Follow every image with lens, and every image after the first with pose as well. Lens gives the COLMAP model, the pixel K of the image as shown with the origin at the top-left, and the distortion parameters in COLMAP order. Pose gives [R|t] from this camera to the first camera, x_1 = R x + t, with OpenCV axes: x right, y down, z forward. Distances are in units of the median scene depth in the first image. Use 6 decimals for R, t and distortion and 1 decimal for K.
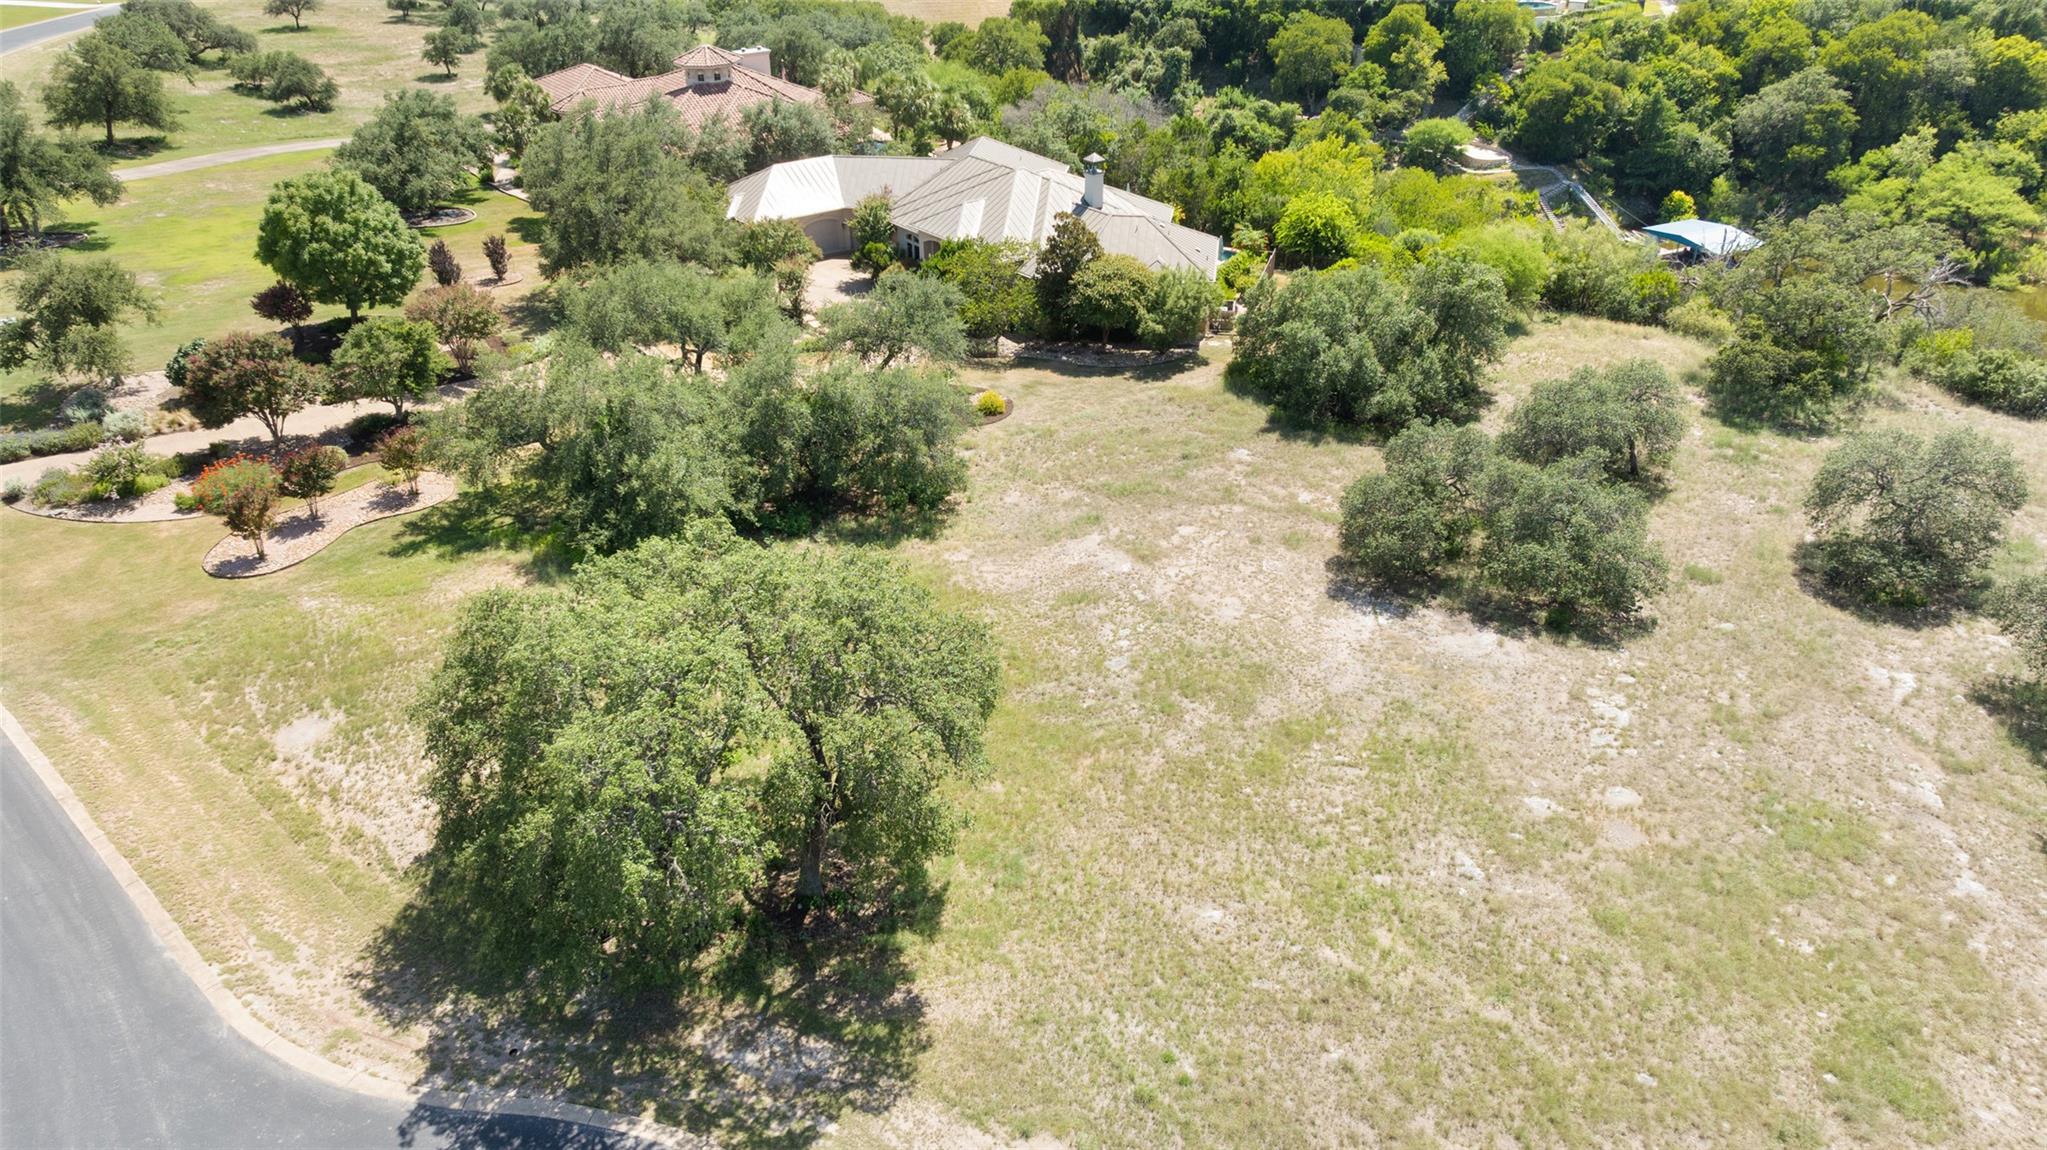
lens RADIAL K [[1461.6, 0, 1023.7], [0, 1461.6, 541.0], [0, 0, 1]] dist [-0.064010, 0.075168]
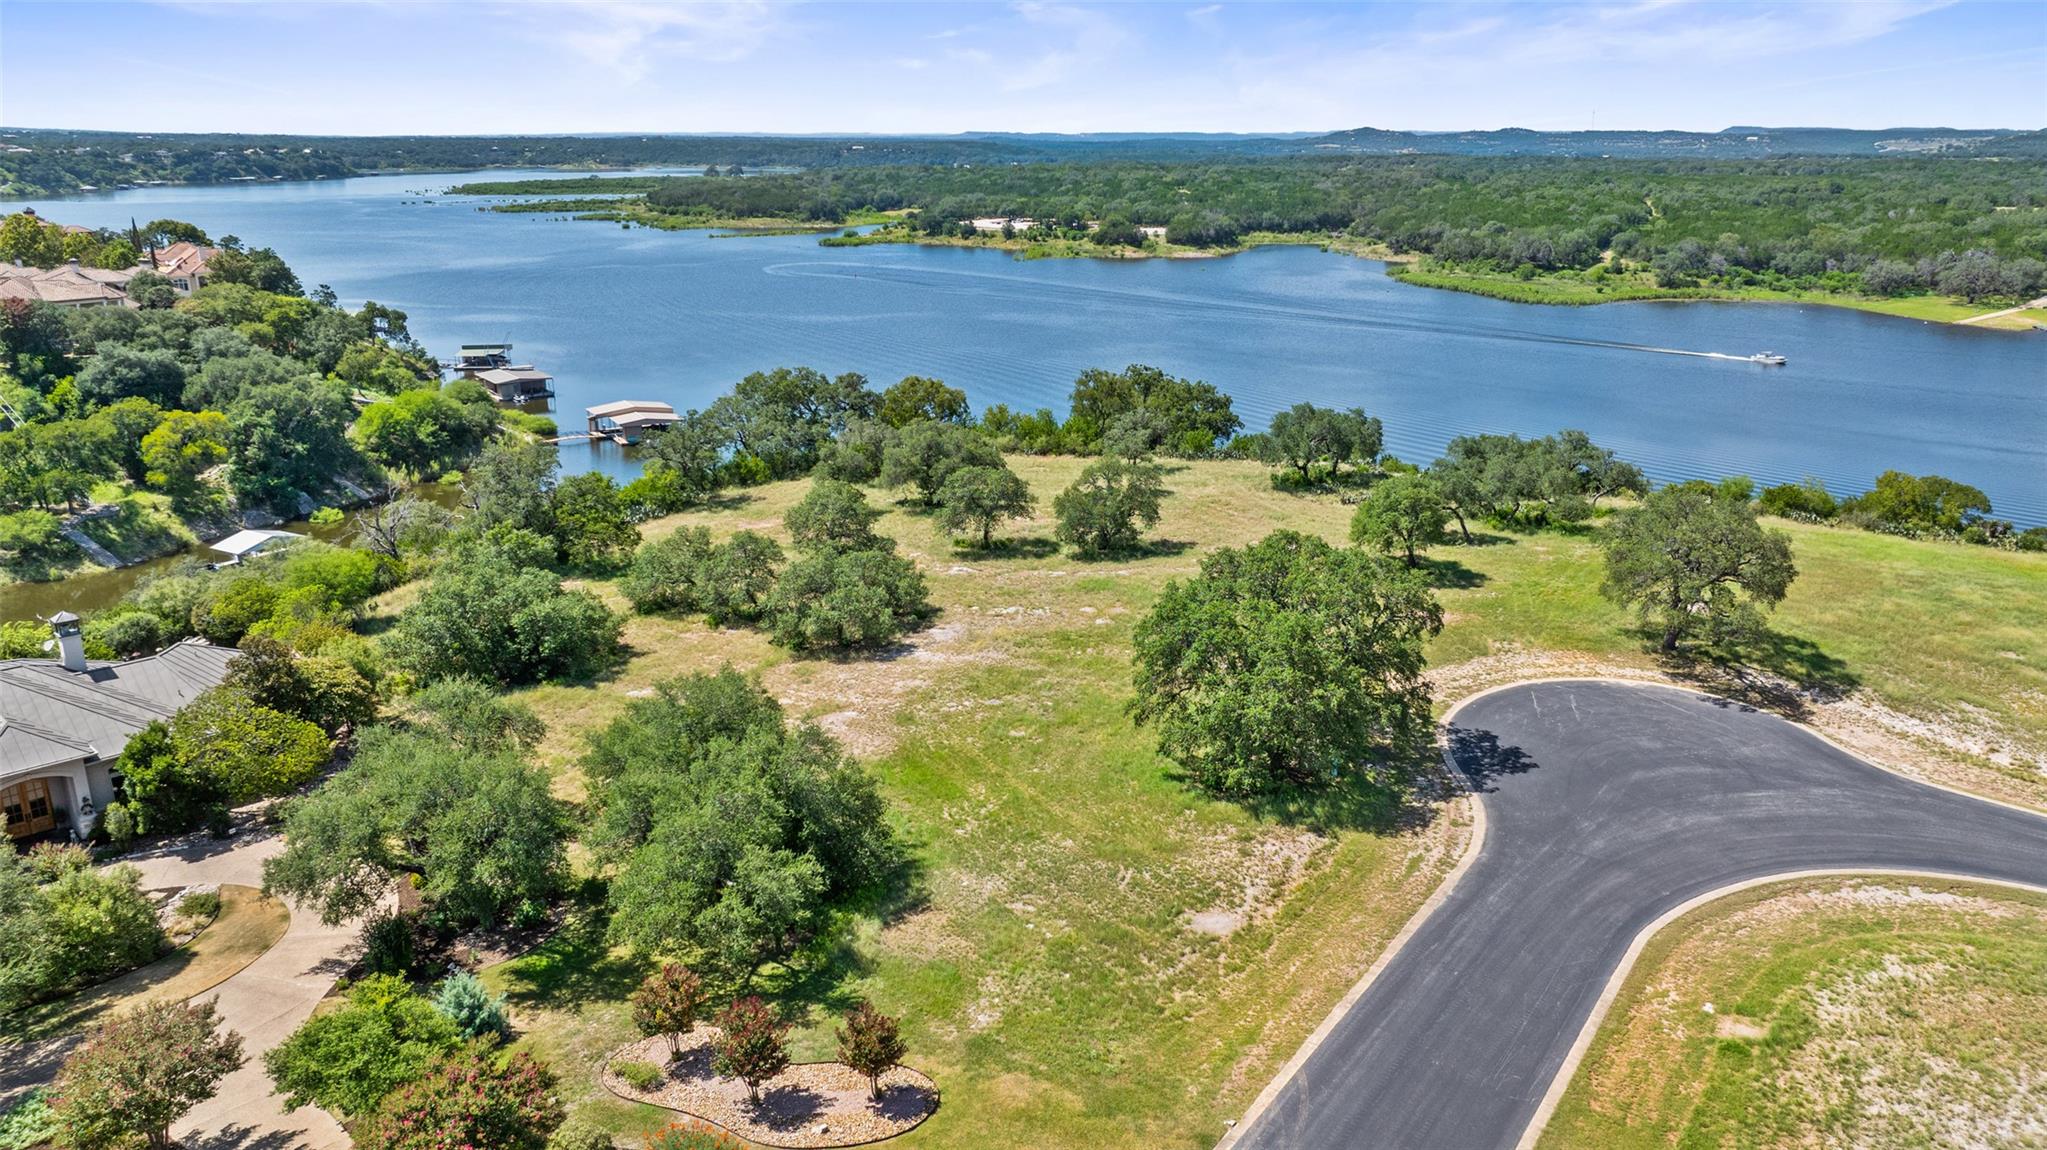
lens RADIAL K [[1479.8, 0, 1015.7], [0, 1479.8, 608.4], [0, 0, 1]] dist [-0.074413, 0.085308]
pose [[-0.145093, -0.292779, 0.945108, -0.813674], [0.462421, 0.824405, 0.326378, -0.292352], [-0.874708, 0.484393, 0.015772, 0.523012]]
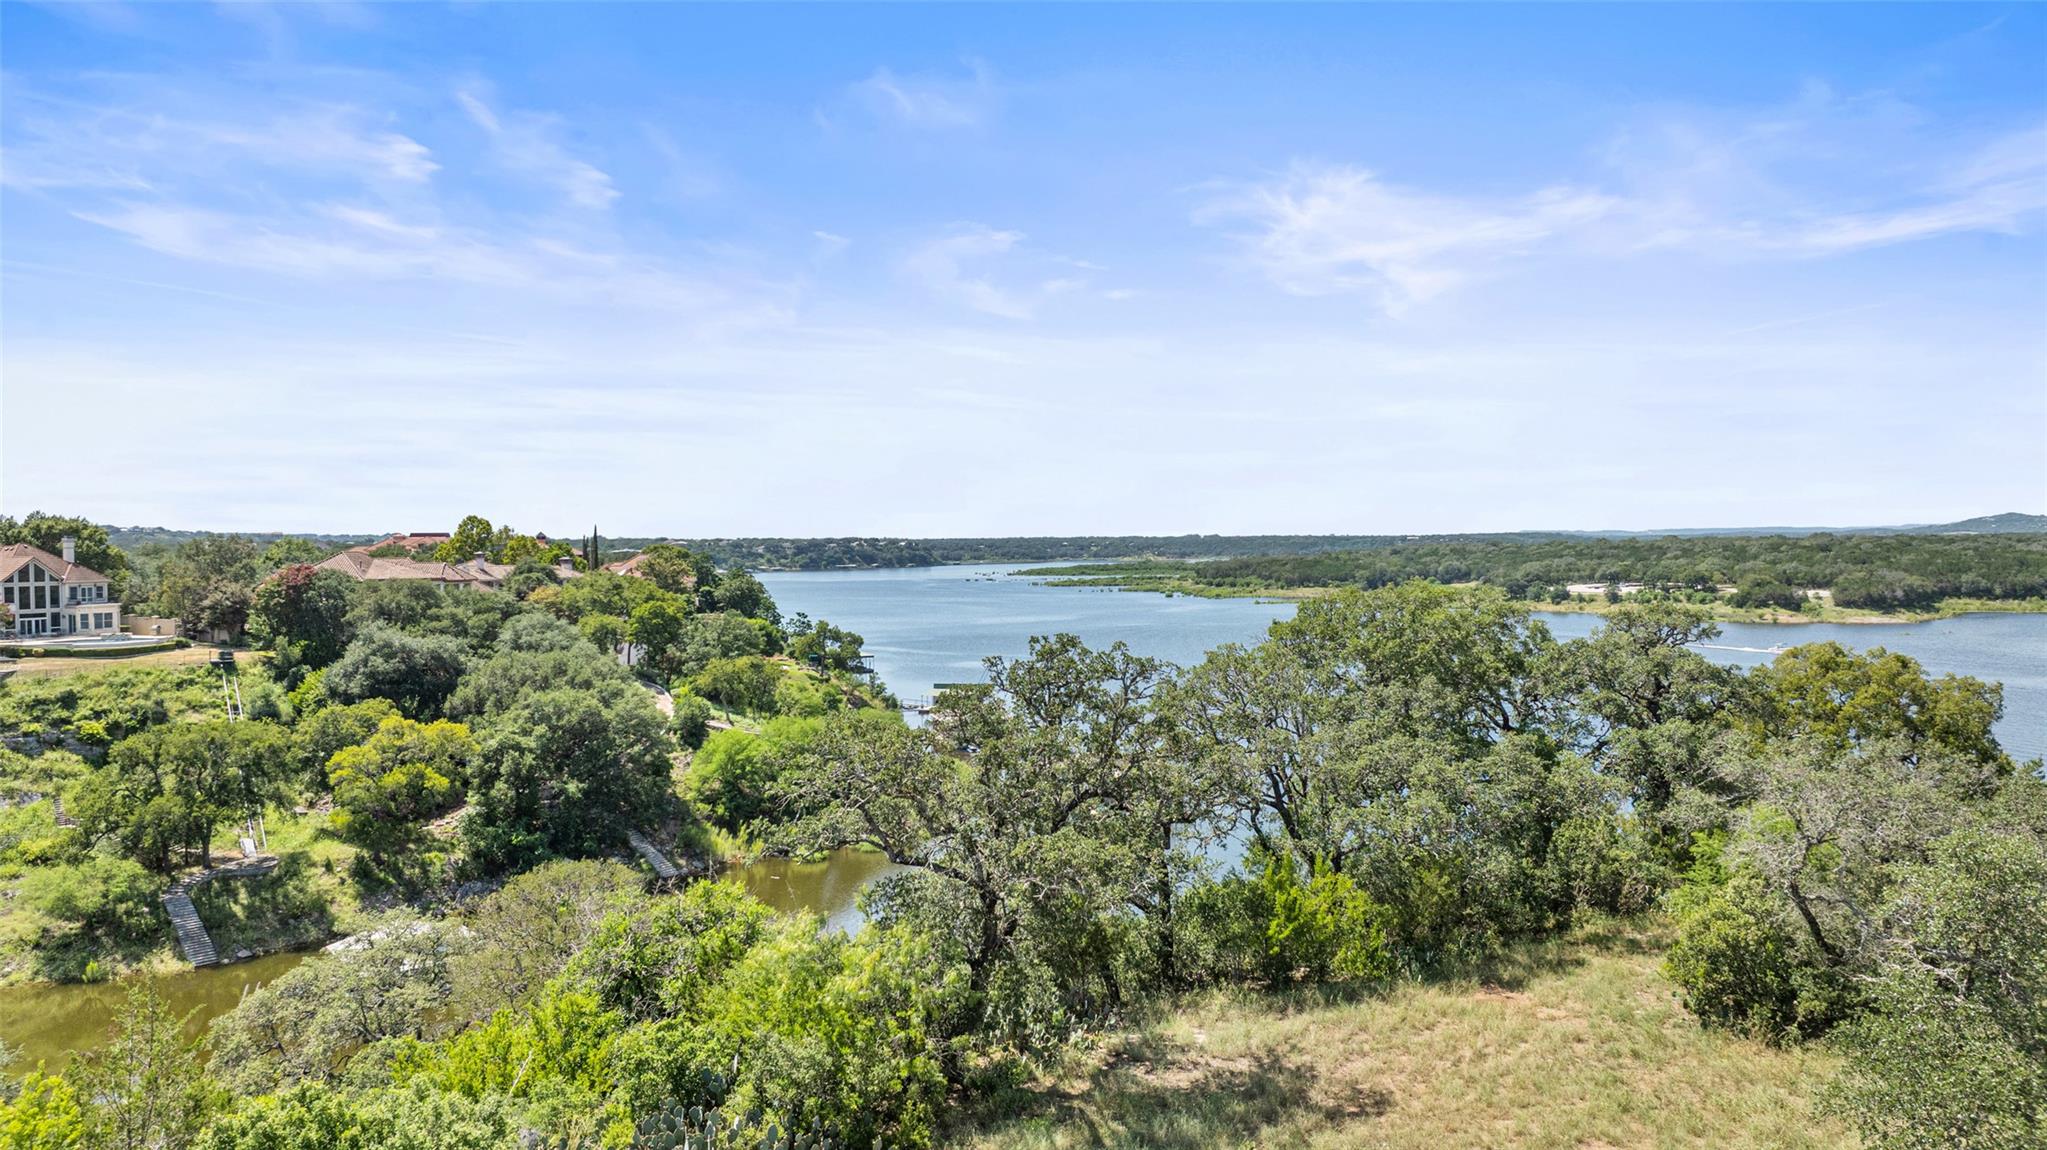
lens RADIAL K [[1403.3, 0, 1028.9], [0, 1403.3, 611.3], [0, 0, 1]] dist [-0.028843, 0.032477]
pose [[0.215051, -0.031486, 0.976095, 0.398213], [0.460187, 0.884829, -0.072845, -0.108933], [-0.861384, 0.464851, 0.204772, 0.675001]]
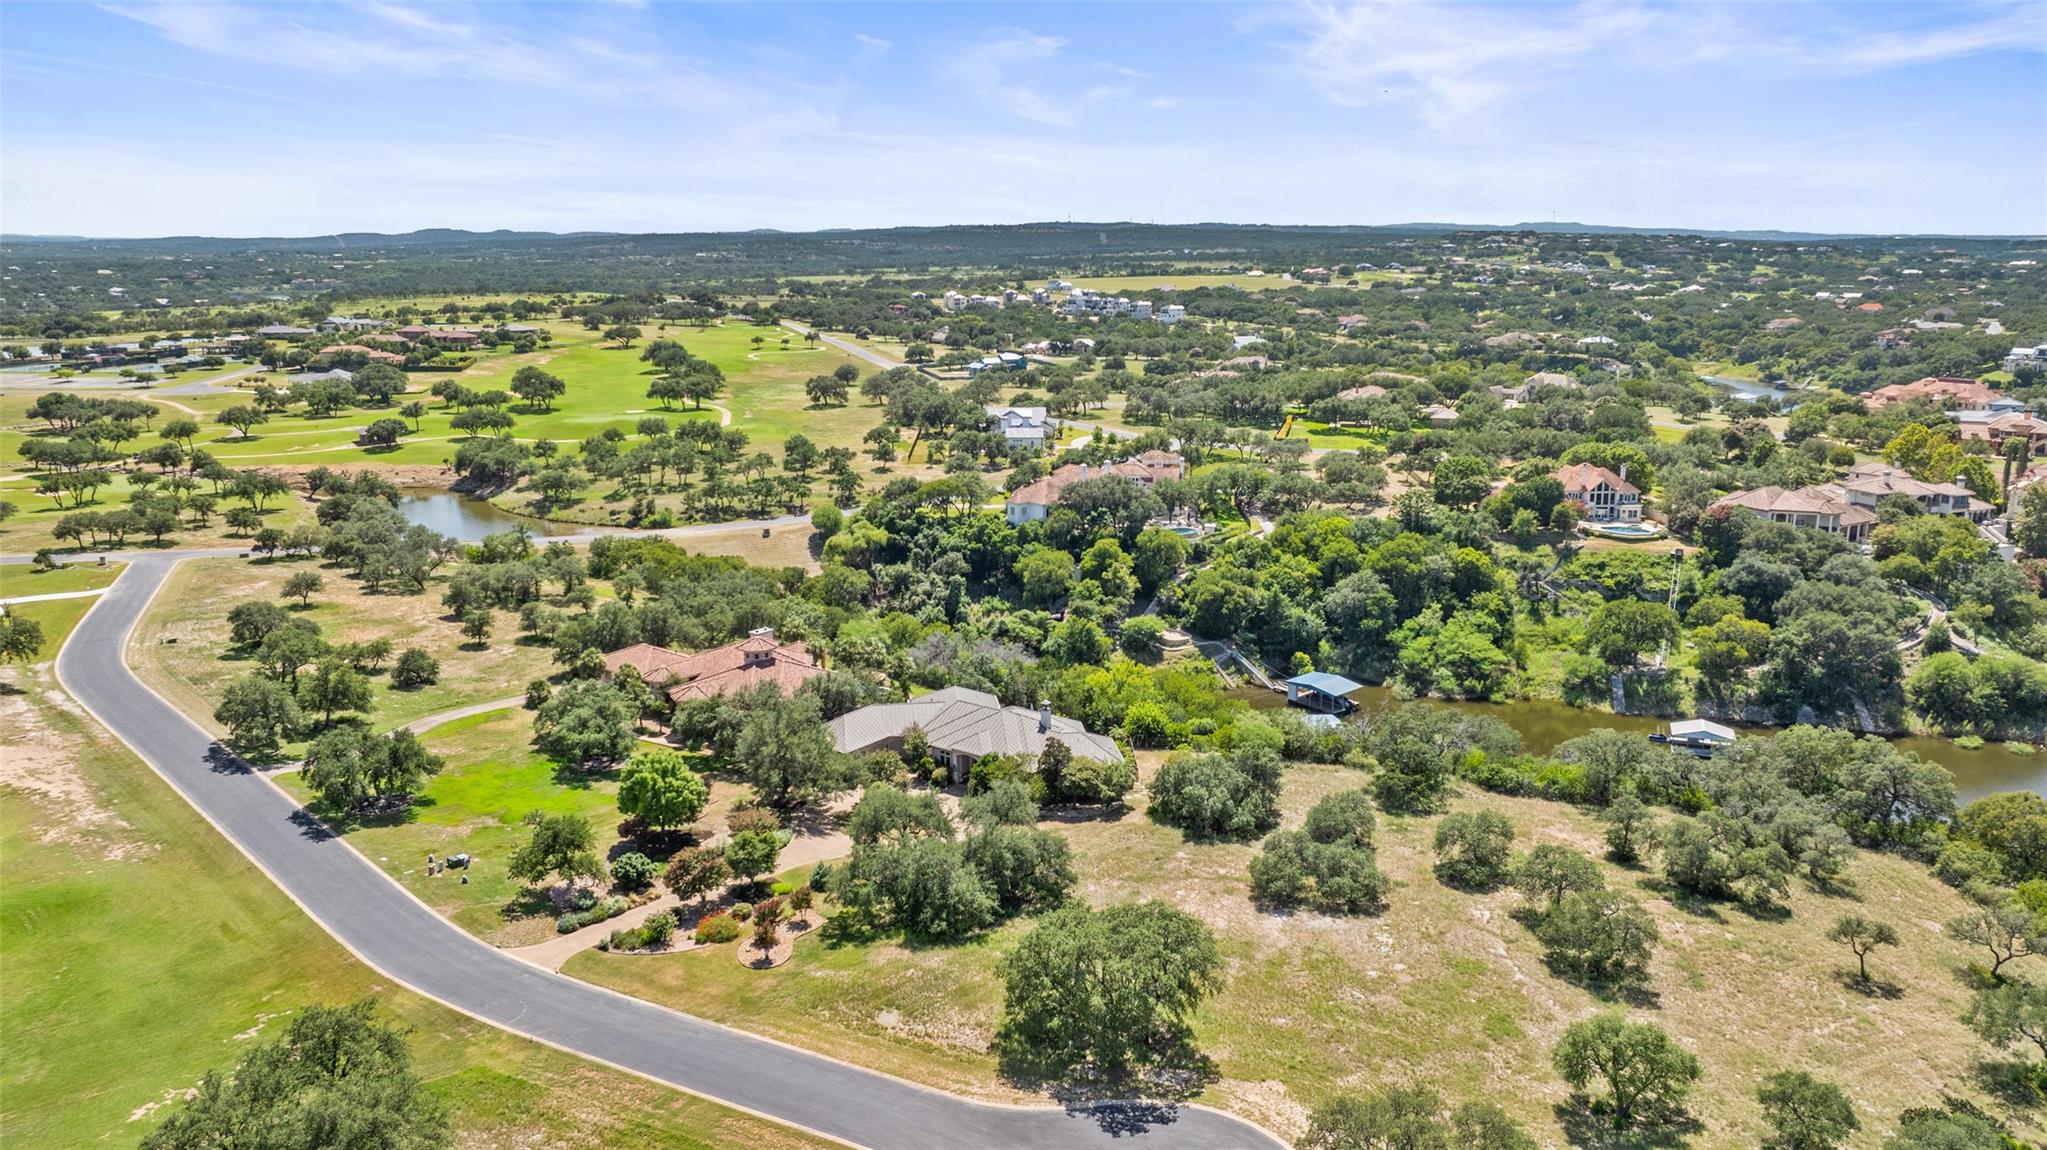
lens RADIAL K [[1387.7, 0, 1022.5], [0, 1387.7, 534.7], [0, 0, 1]] dist [-0.017633, -0.002168]
pose [[0.964882, -0.053143, 0.257253, -0.431280], [0.125615, 0.953437, -0.274186, 0.014733], [-0.230704, 0.296872, 0.926630, -0.711559]]
